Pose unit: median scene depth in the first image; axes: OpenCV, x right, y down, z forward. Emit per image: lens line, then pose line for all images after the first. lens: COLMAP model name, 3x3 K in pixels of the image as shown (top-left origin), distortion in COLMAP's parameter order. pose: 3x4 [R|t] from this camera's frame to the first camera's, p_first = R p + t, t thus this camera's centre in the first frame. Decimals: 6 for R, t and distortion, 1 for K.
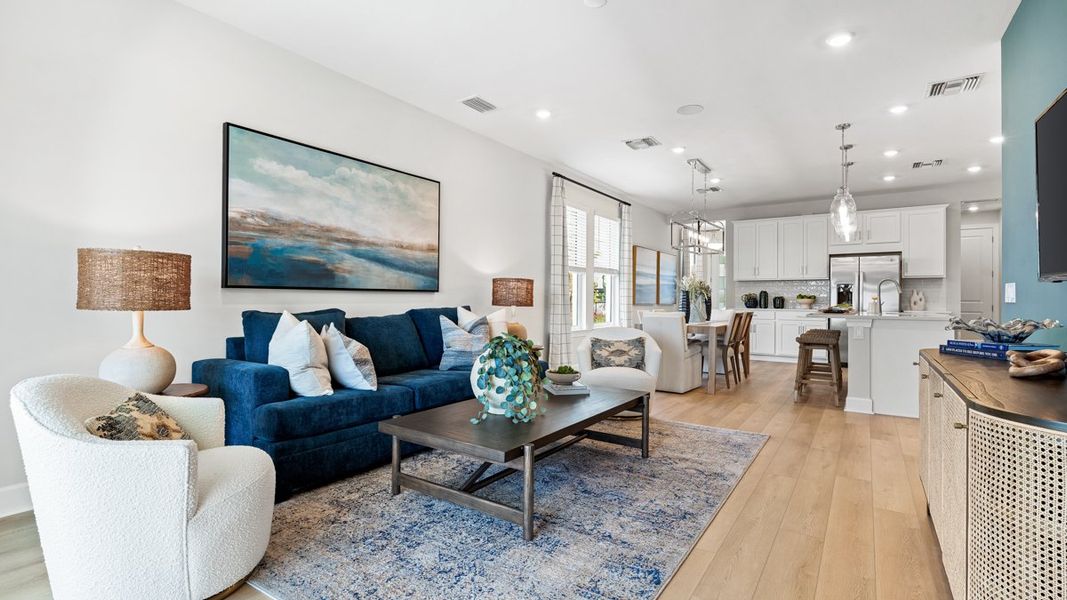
lens RADIAL K [[474.6, 0, 537.9], [0, 474.6, 298.8], [0, 0, 1]] dist [0.001275, 0.000315]
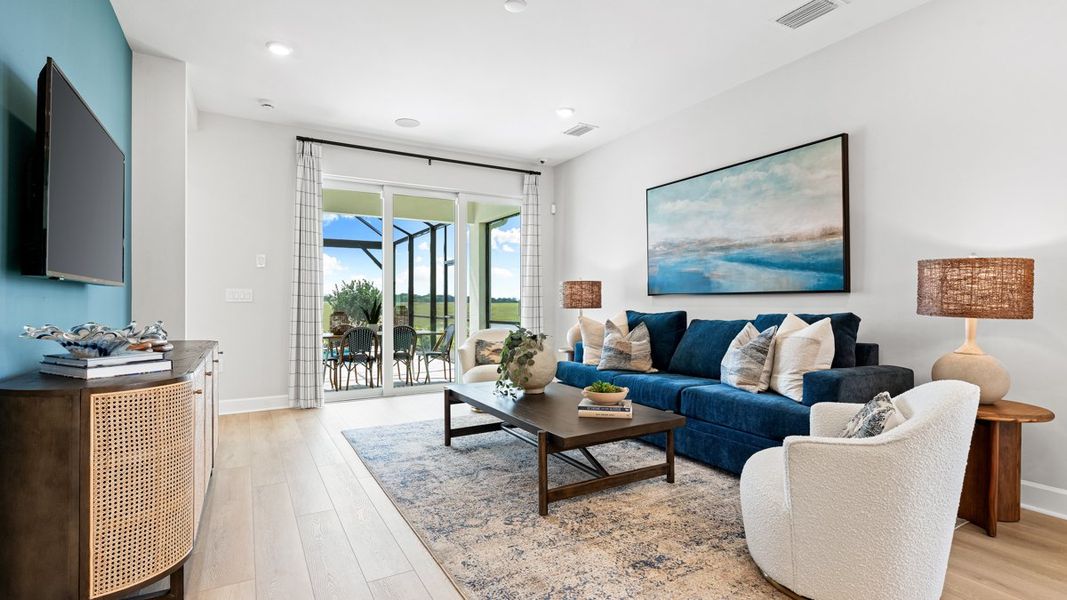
lens RADIAL K [[499.6, 0, 533.5], [0, 499.6, 300.0], [0, 0, 1]] dist [0.001410, 0.000134]
pose [[-0.429881, -0.012349, -0.902801, 0.812137], [-0.003993, 0.999923, -0.011776, 0.008832], [0.902877, -0.001457, -0.429897, 1.143002]]
